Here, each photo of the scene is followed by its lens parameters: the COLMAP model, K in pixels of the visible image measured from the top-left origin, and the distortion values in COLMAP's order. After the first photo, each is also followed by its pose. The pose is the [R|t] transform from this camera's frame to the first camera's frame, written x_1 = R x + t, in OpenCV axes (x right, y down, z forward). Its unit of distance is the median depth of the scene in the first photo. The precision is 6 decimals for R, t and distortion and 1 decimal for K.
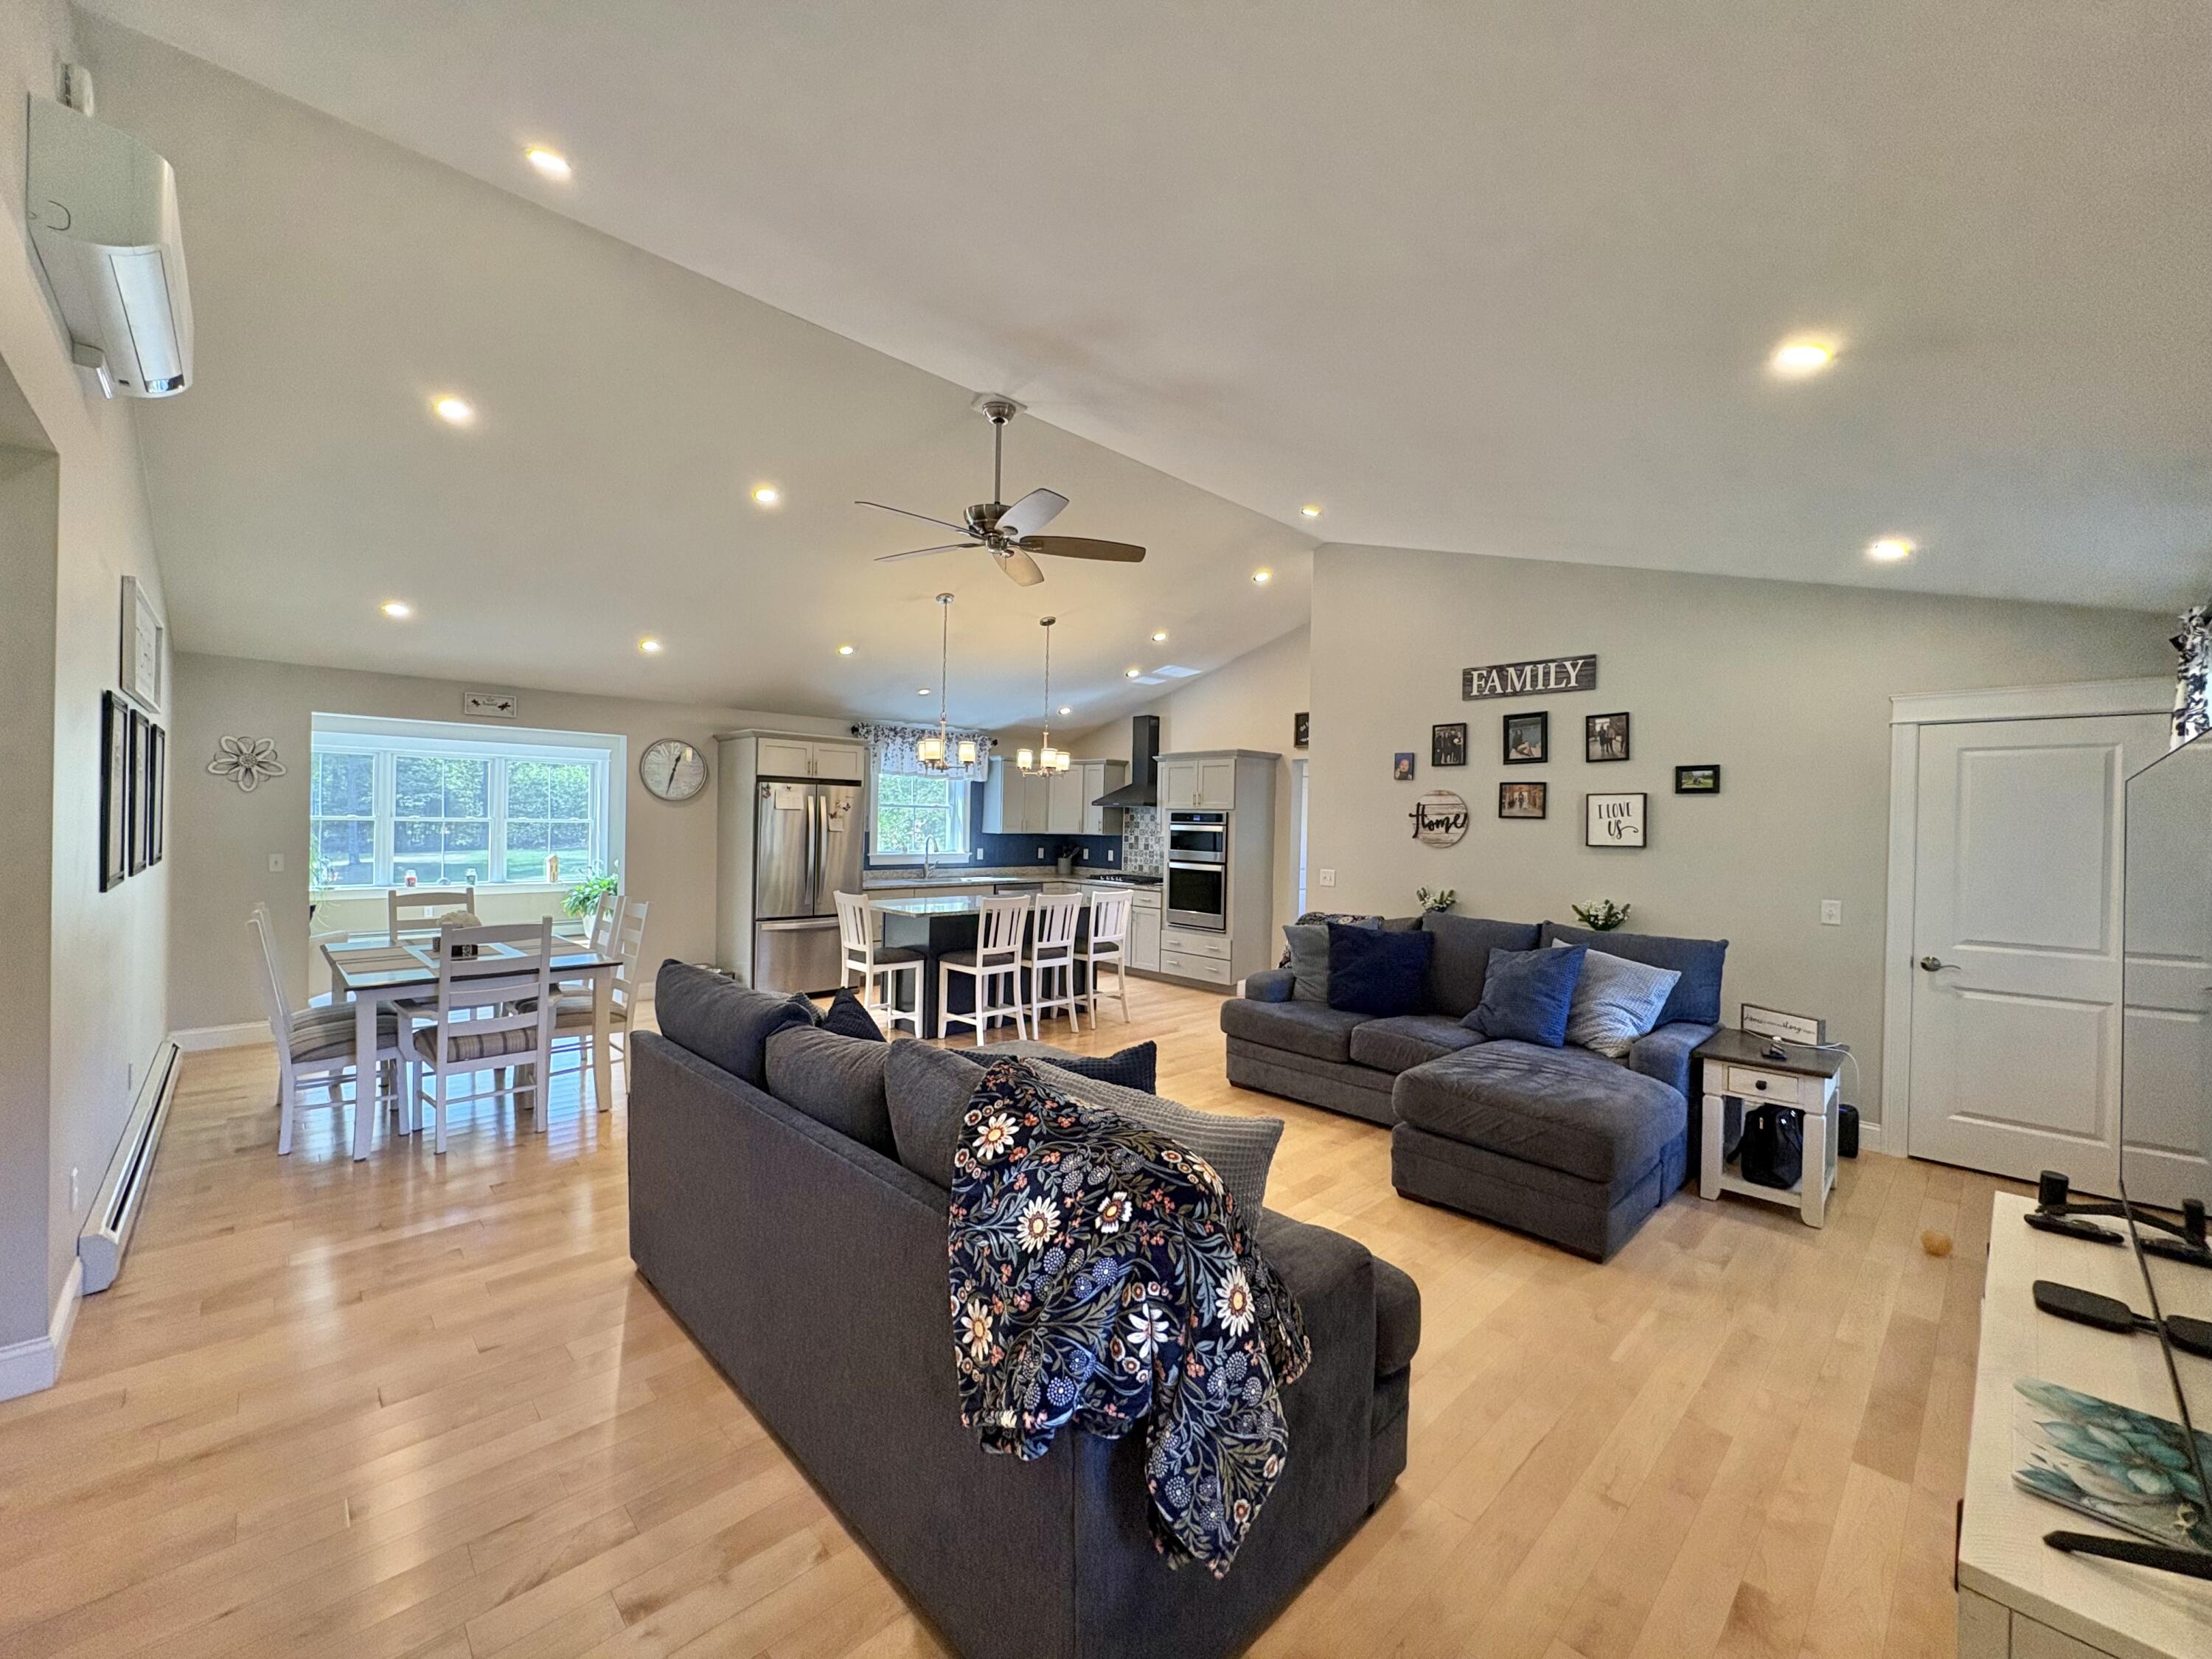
lens RADIAL K [[877.4, 0, 1105.0], [0, 877.4, 829.0], [0, 0, 1]] dist [0.001444, 0.000205]
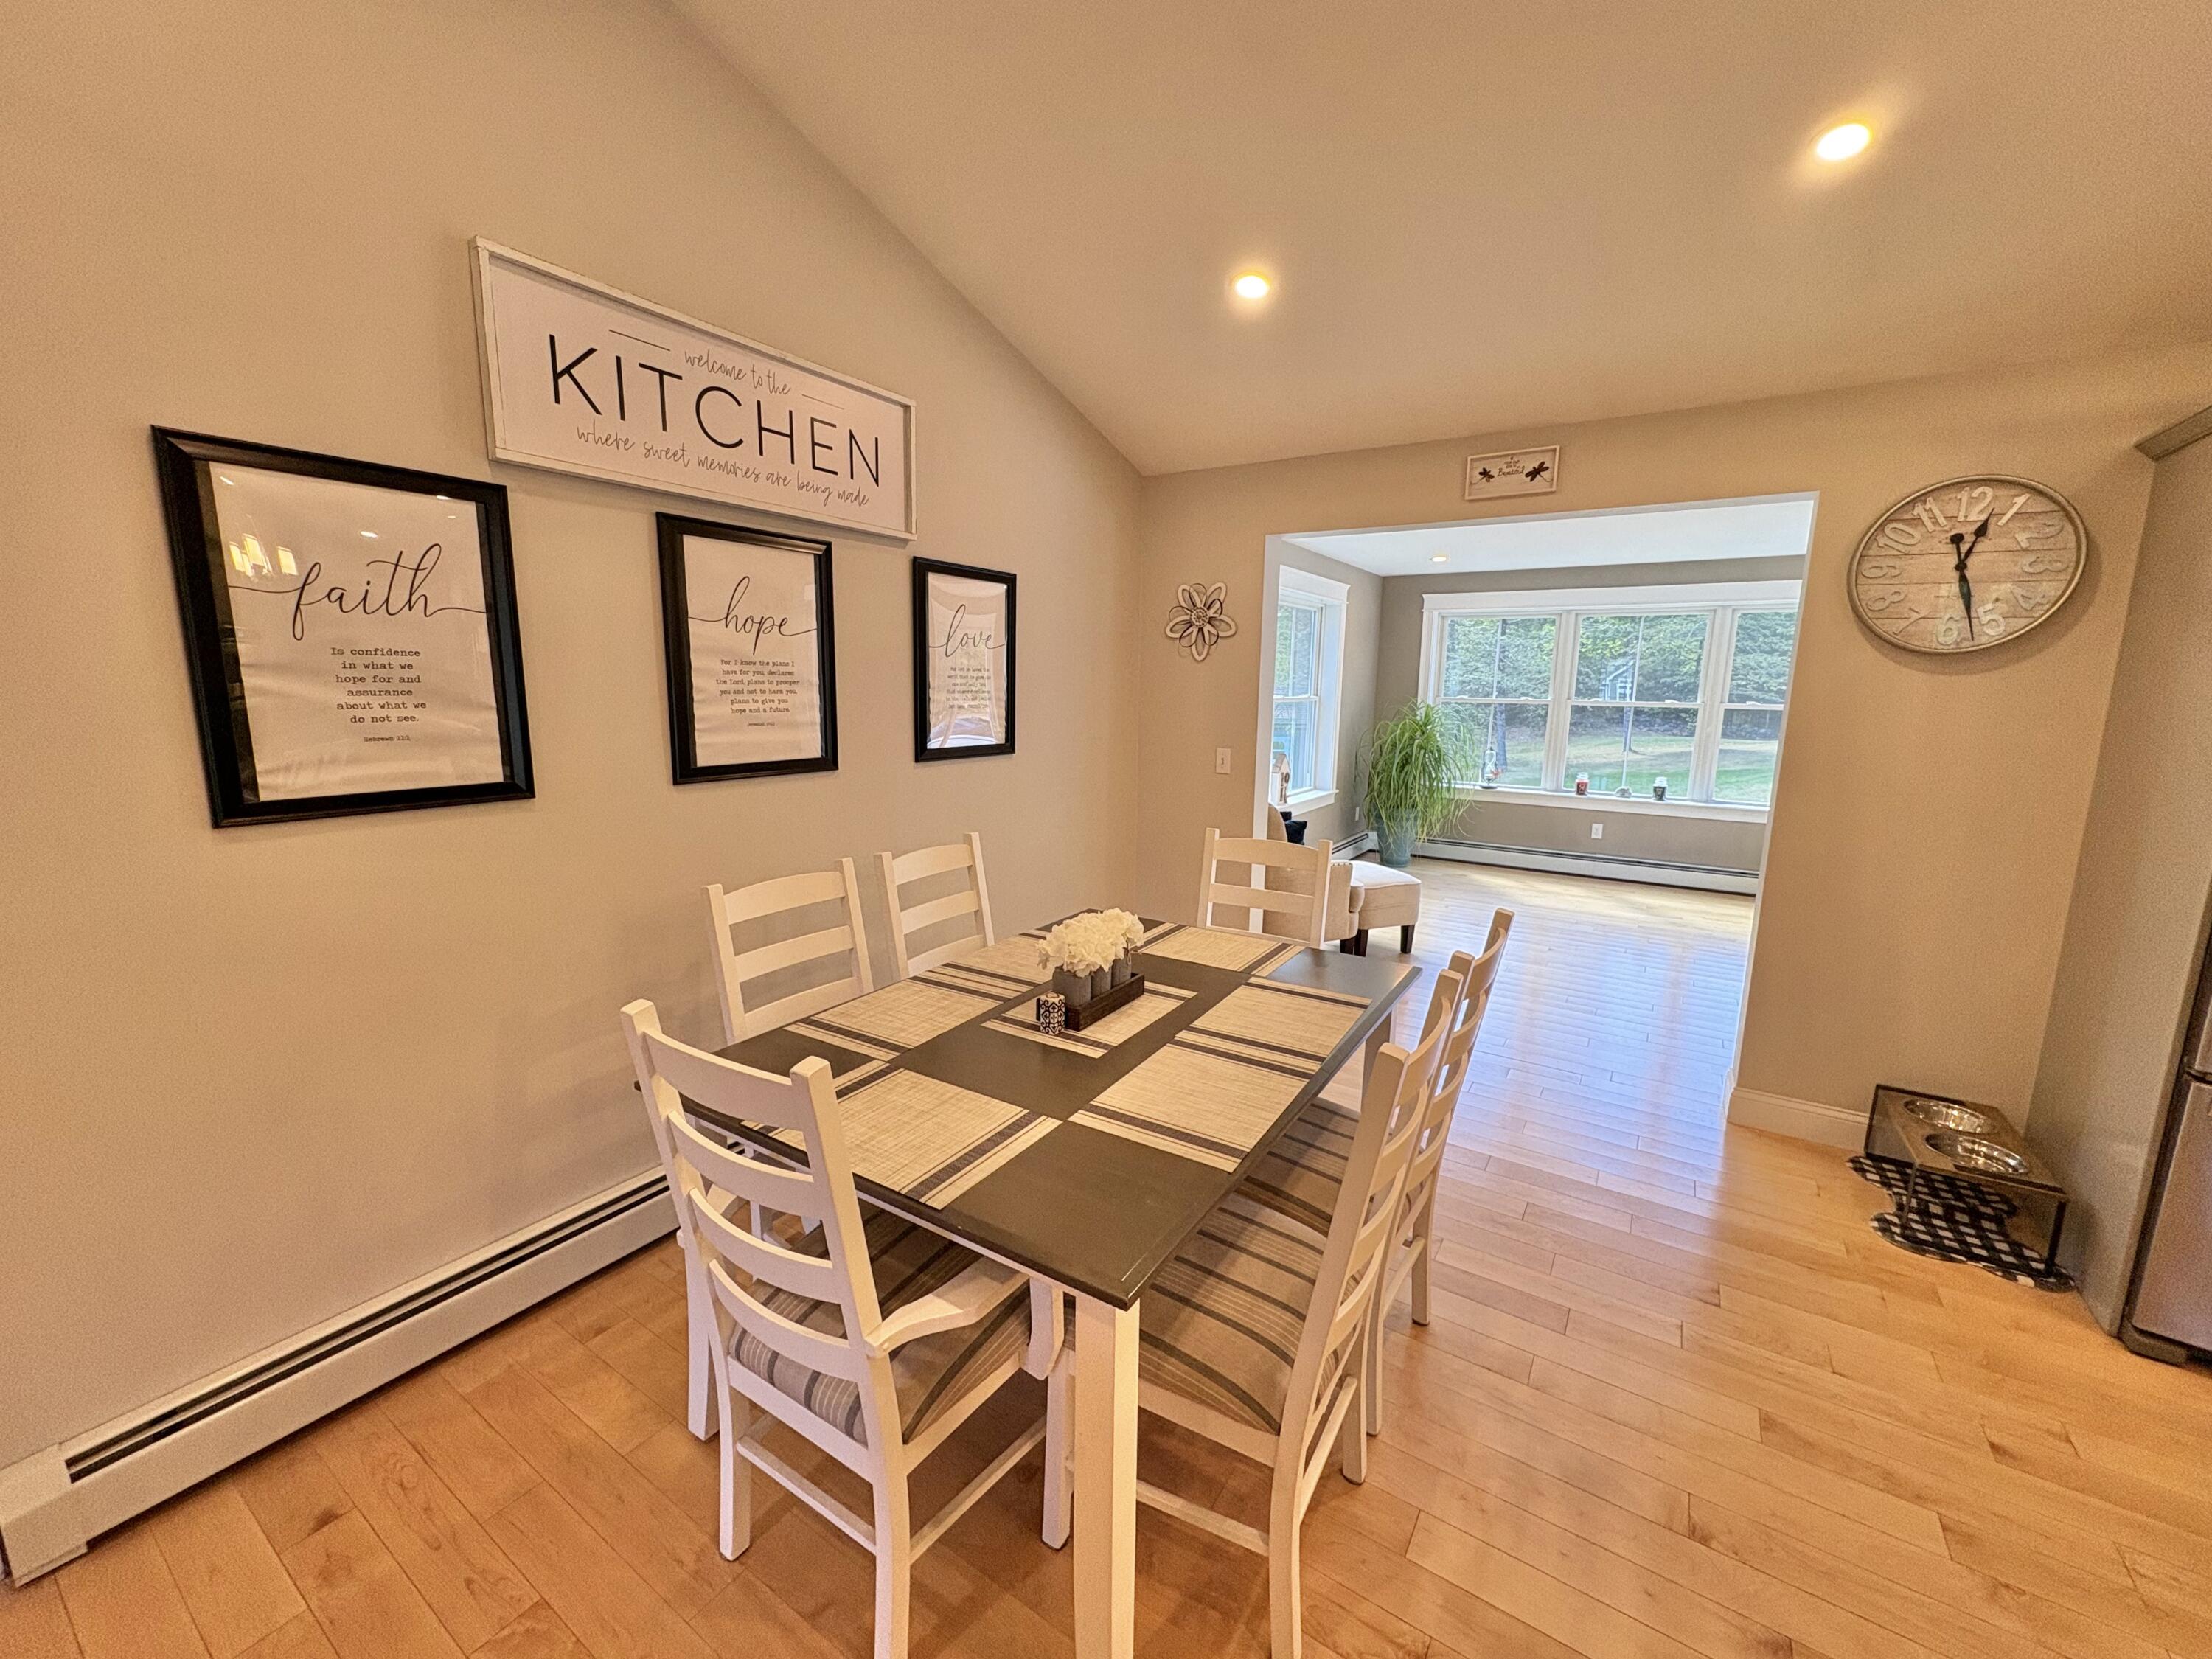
lens RADIAL K [[877.4, 0, 1104.5], [0, 877.4, 825.3], [0, 0, 1]] dist [0.001444, 0.000205]
pose [[0.219469, 0.141721, -0.965271, -0.247007], [-0.020606, 0.989846, 0.140644, -0.007654], [0.975402, -0.010977, 0.220161, 0.691017]]
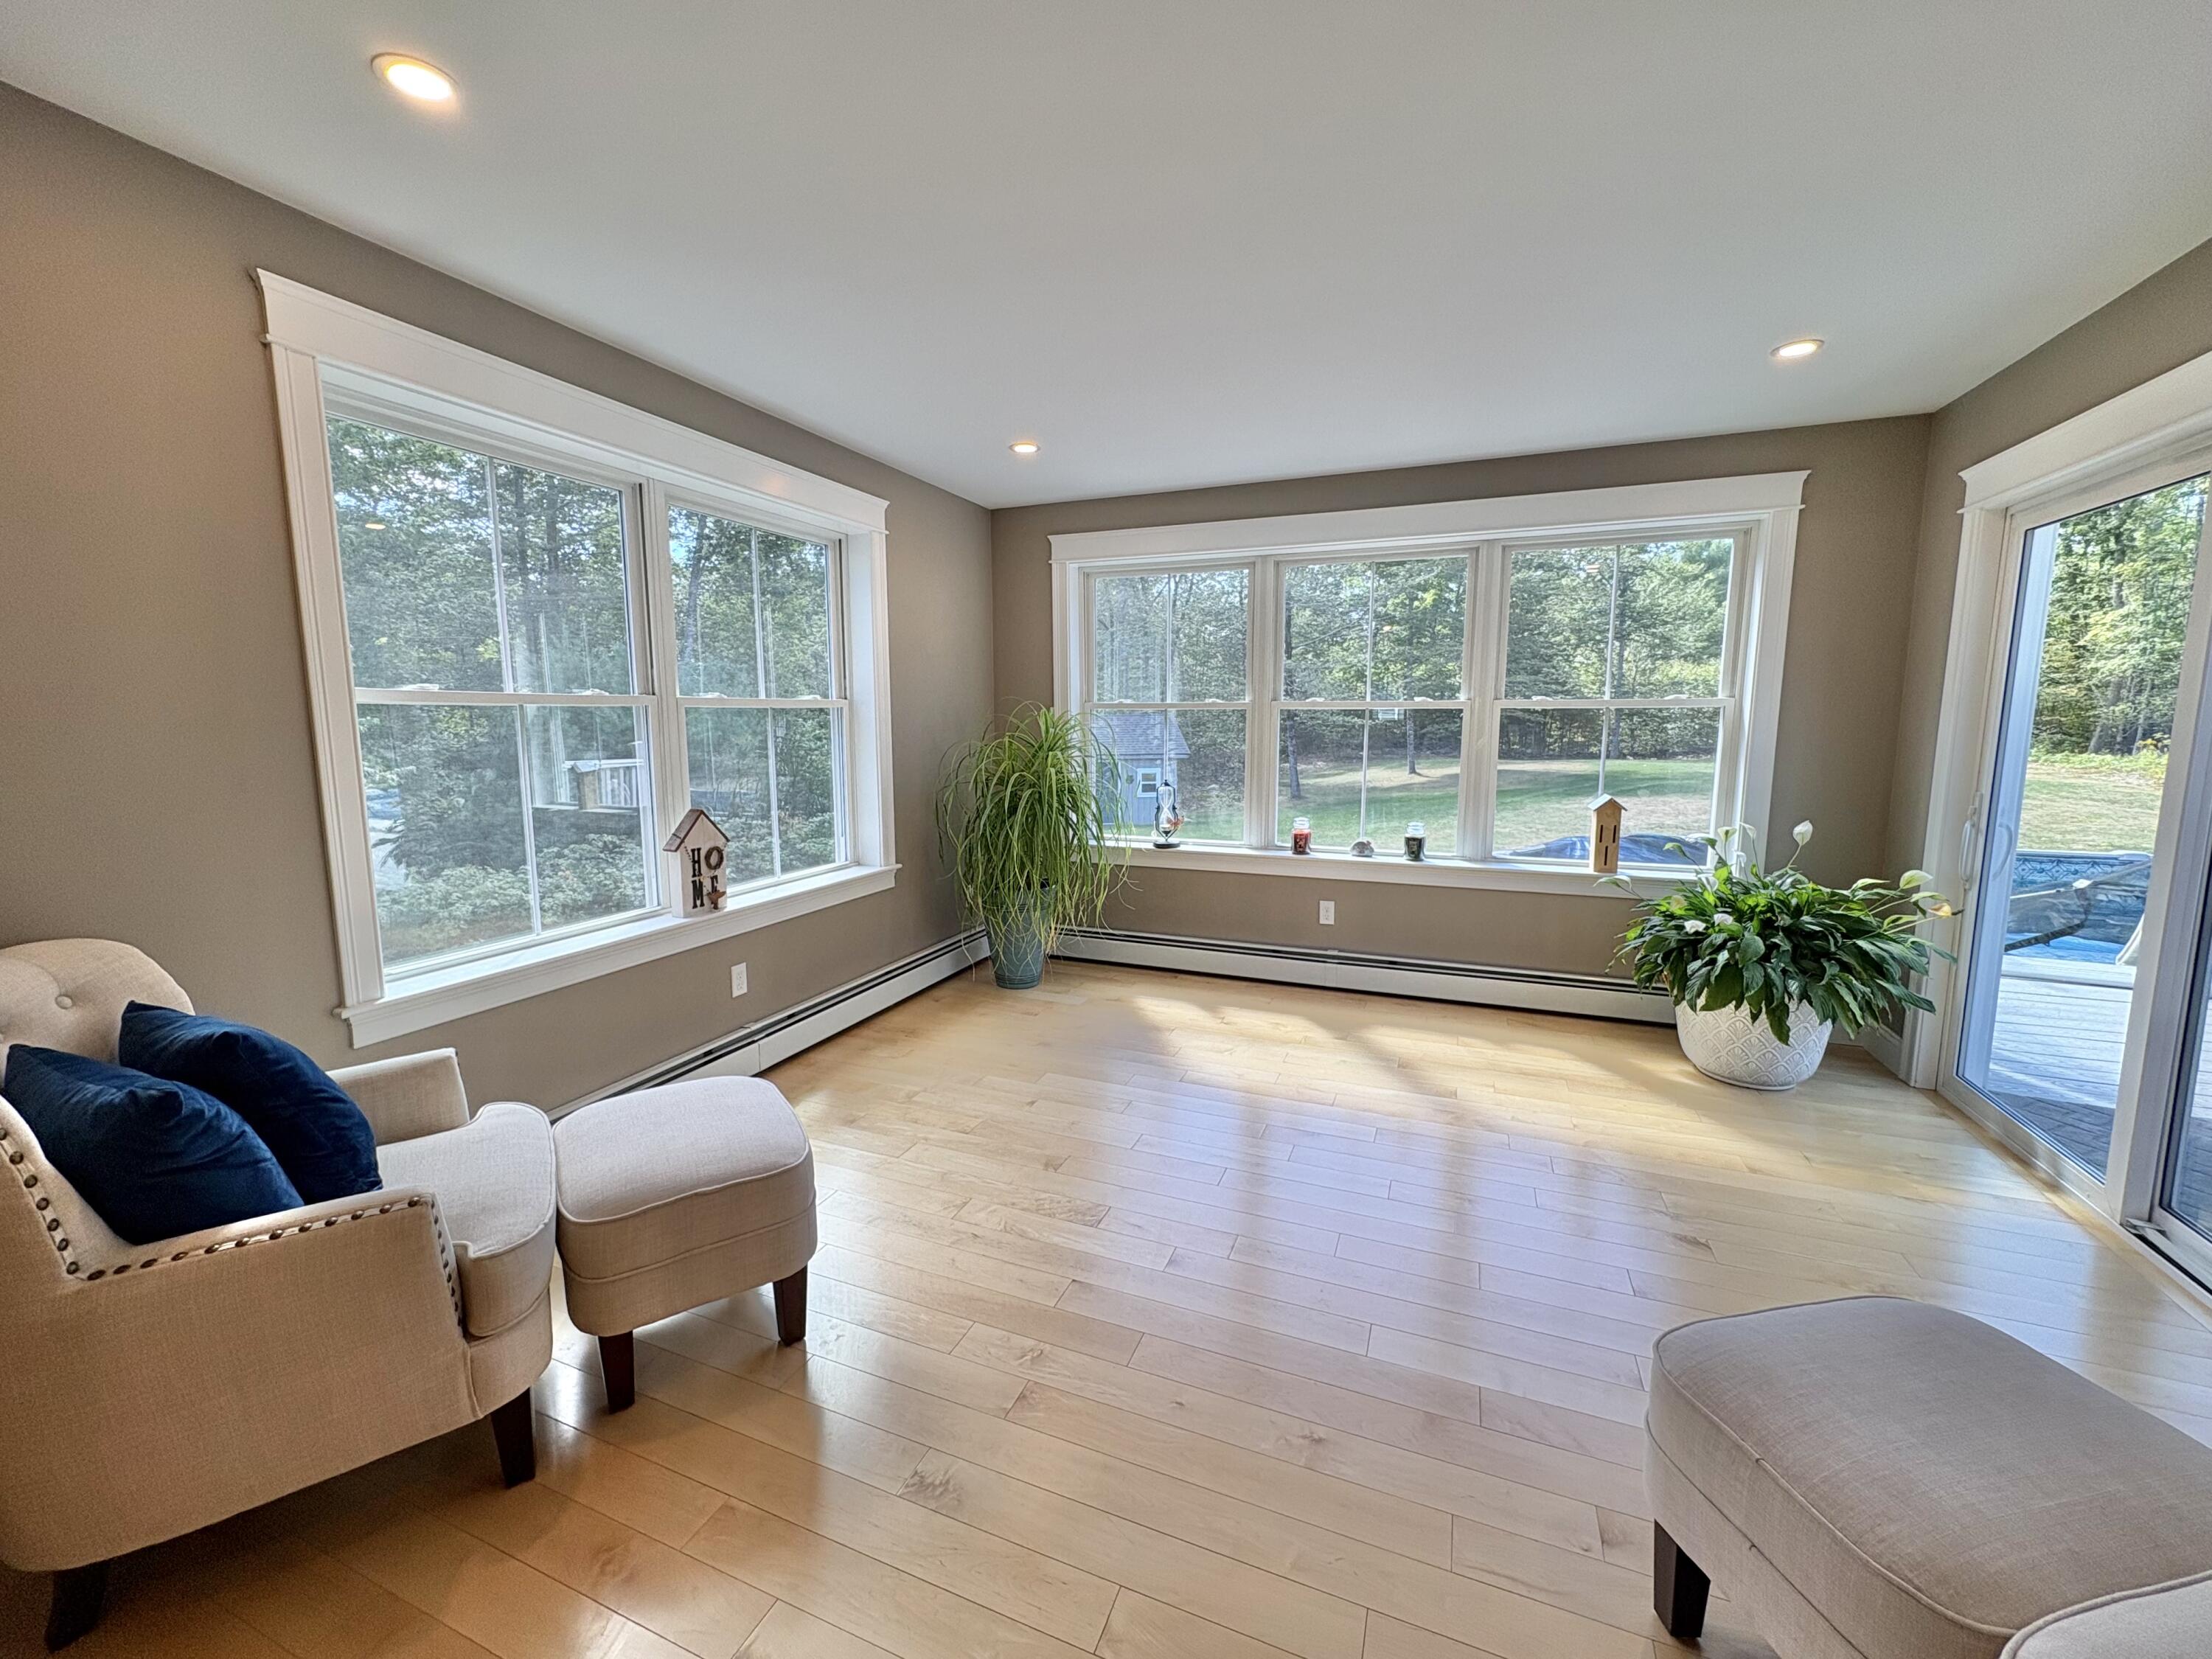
lens RADIAL K [[877.4, 0, 1108.3], [0, 877.4, 827.8], [0, 0, 1]] dist [0.001444, 0.000205]
pose [[0.408469, 0.093056, -0.908017, -0.654274], [0.000864, 0.994750, 0.102333, 0.008754], [0.912772, -0.042584, 0.406244, 1.131293]]
